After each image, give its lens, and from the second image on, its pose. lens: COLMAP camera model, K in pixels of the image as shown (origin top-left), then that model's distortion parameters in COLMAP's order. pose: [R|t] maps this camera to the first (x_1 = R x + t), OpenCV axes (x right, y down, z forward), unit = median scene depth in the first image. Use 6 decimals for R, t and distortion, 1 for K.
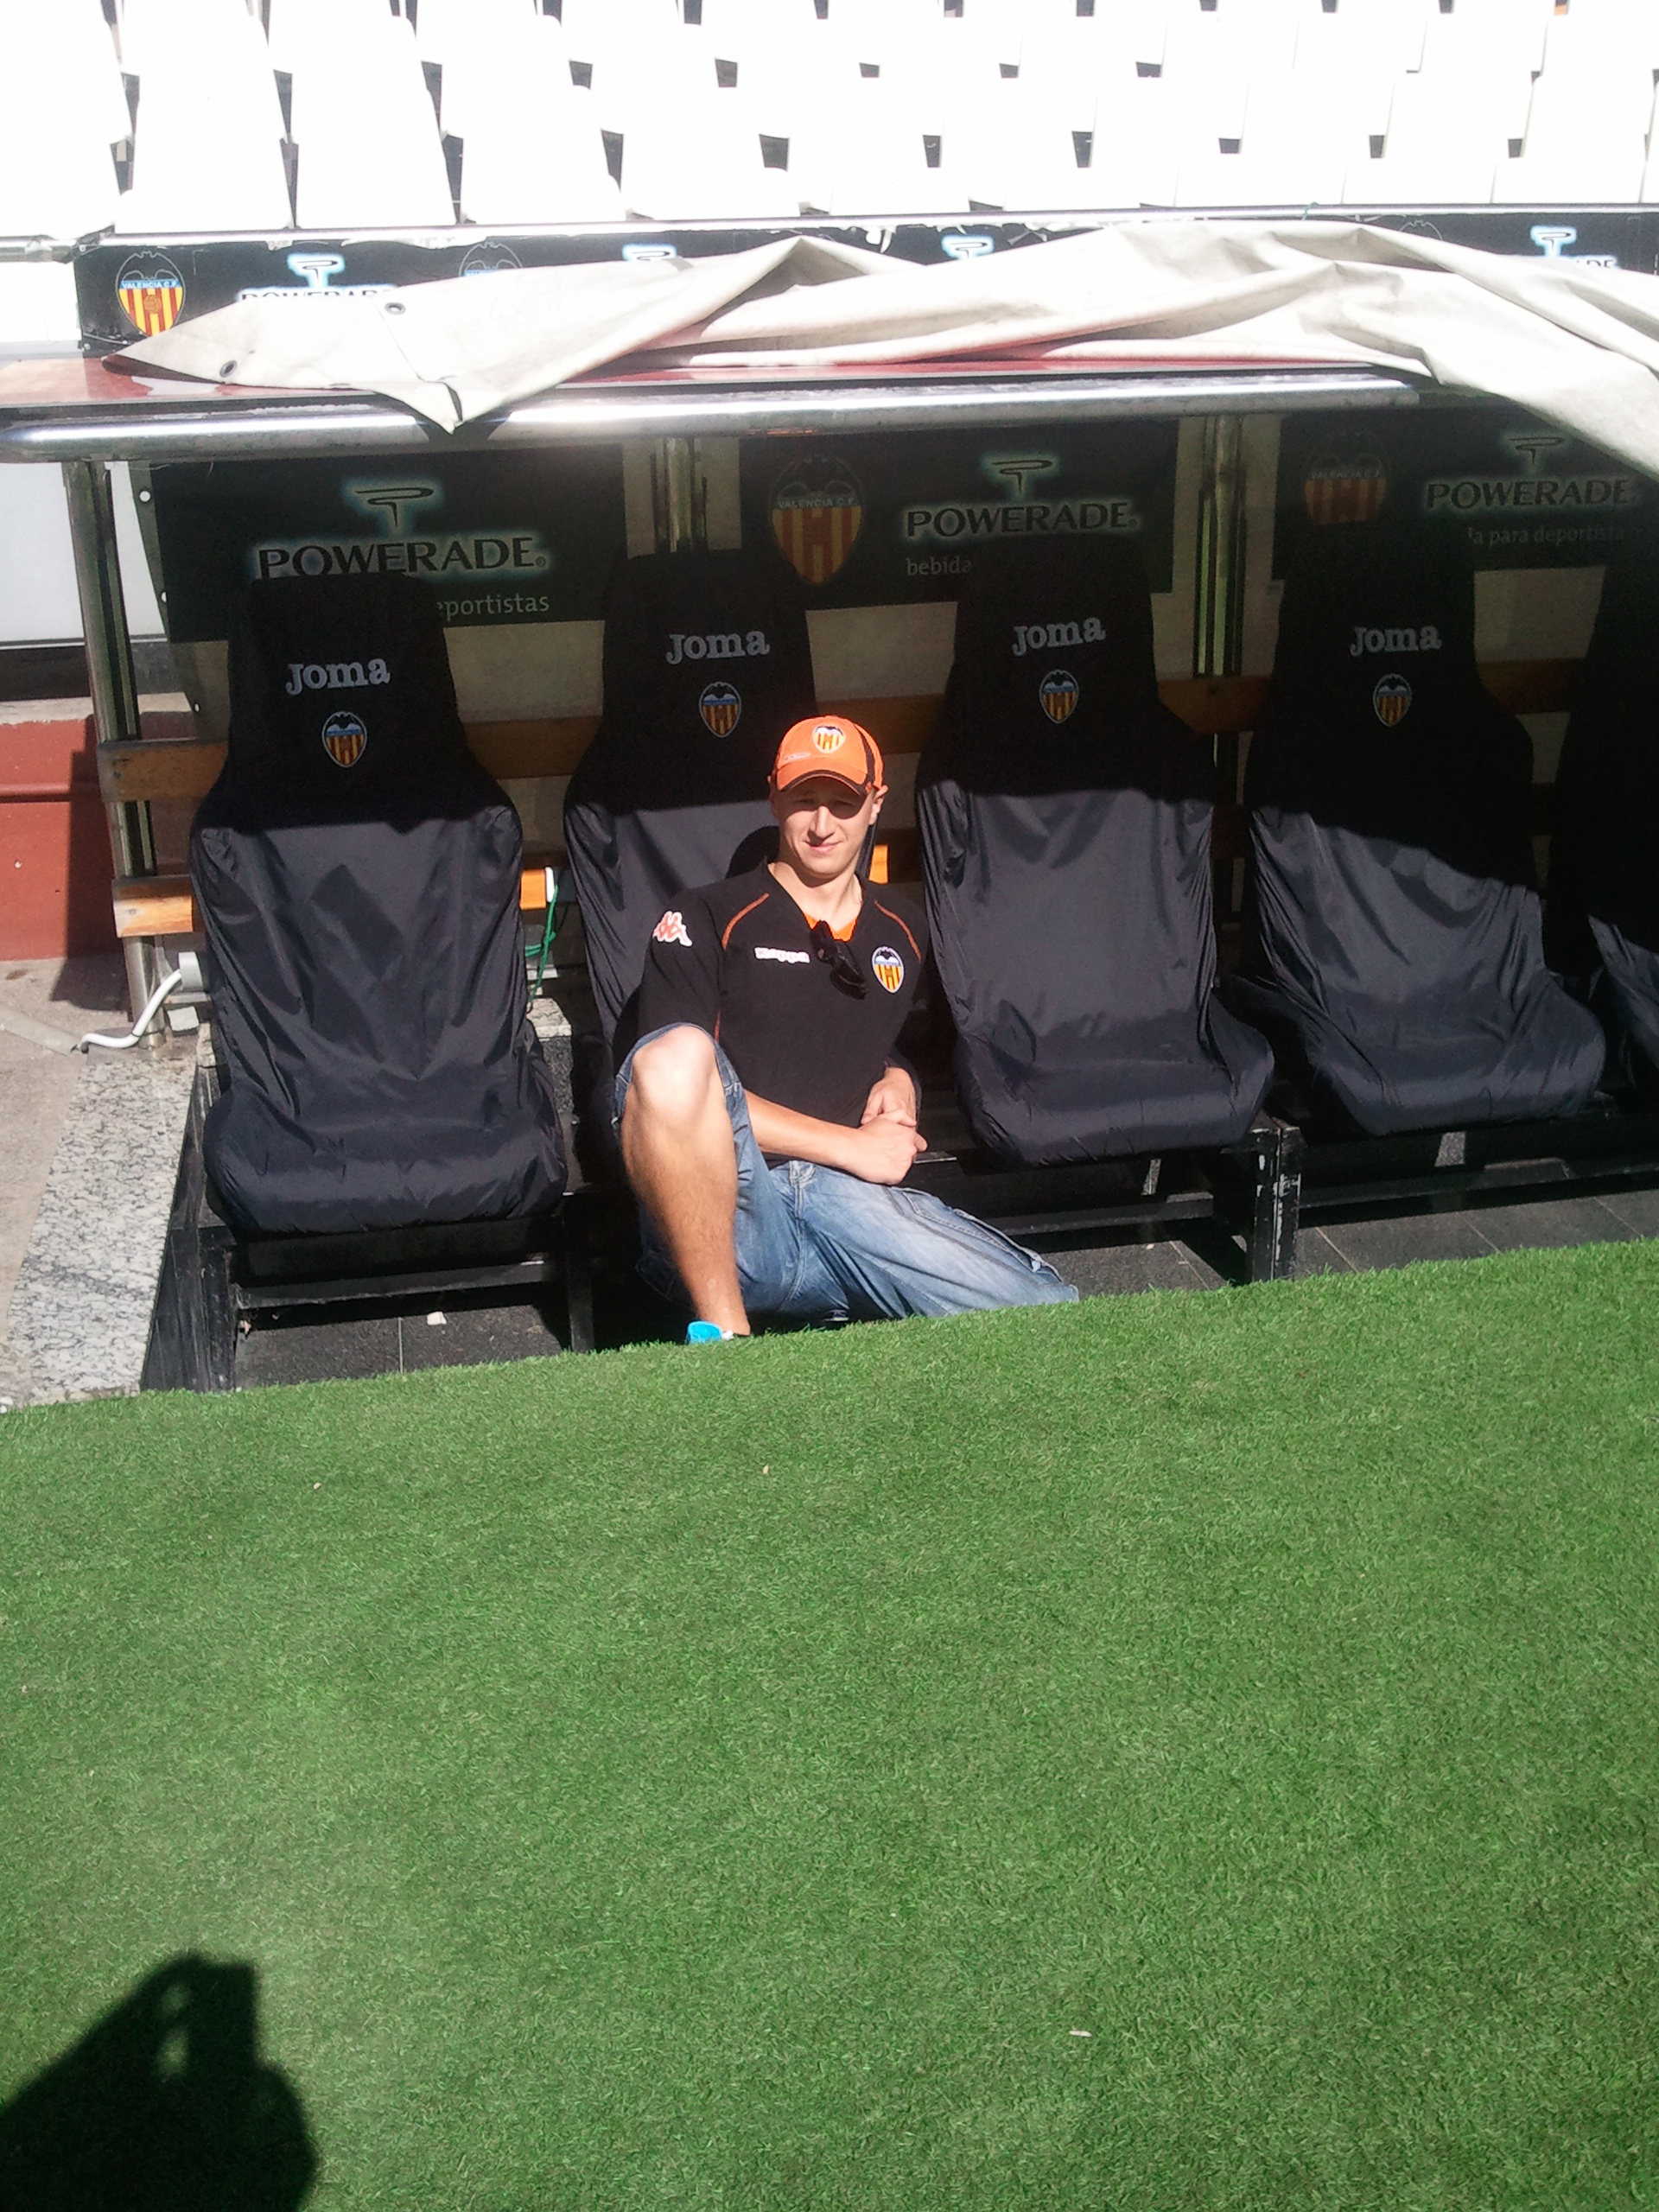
lens RADIAL K [[2353.5, 0, 829.5], [0, 2353.5, 1106.0], [0, 0, 1]] dist [0.032279, -0.280019]
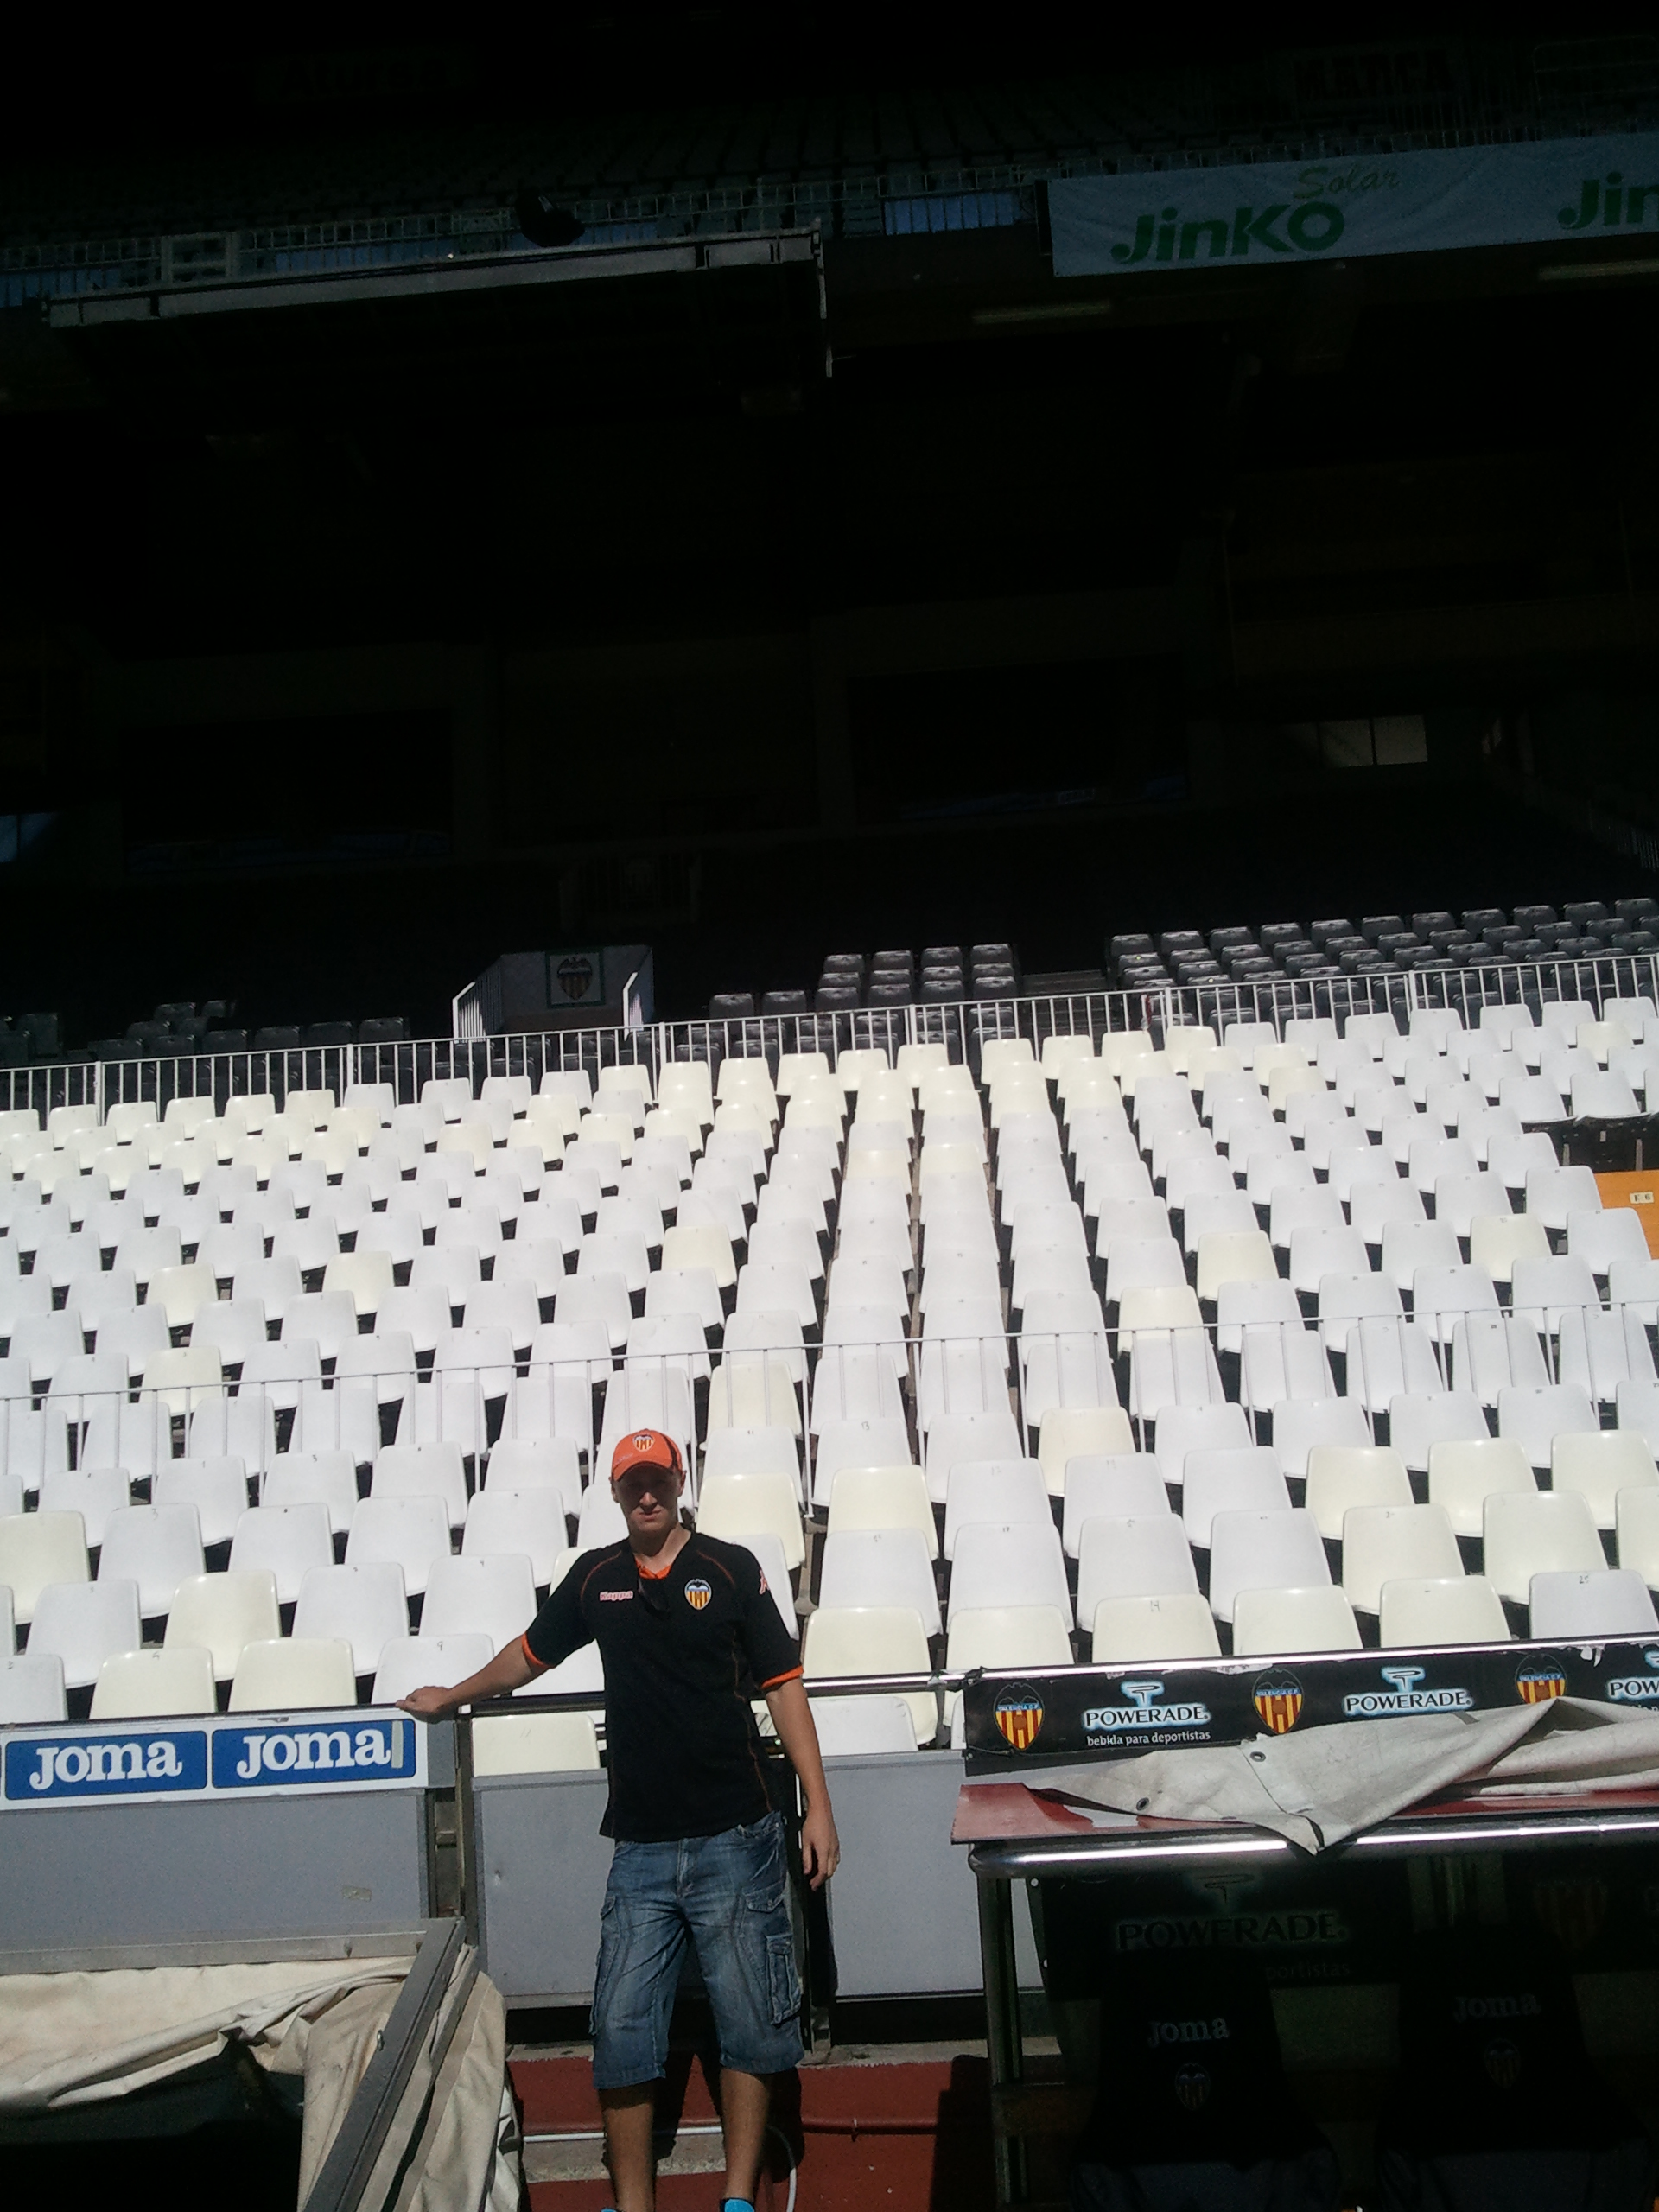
lens RADIAL K [[2357.6, 0, 828.9], [0, 2357.6, 1058.4], [0, 0, 1]] dist [-0.004242, -0.043707]
pose [[0.965539, -0.087566, -0.245086, -0.040802], [-0.055825, 0.850098, -0.523657, 0.039756], [0.254201, 0.519294, 0.815914, -0.315991]]
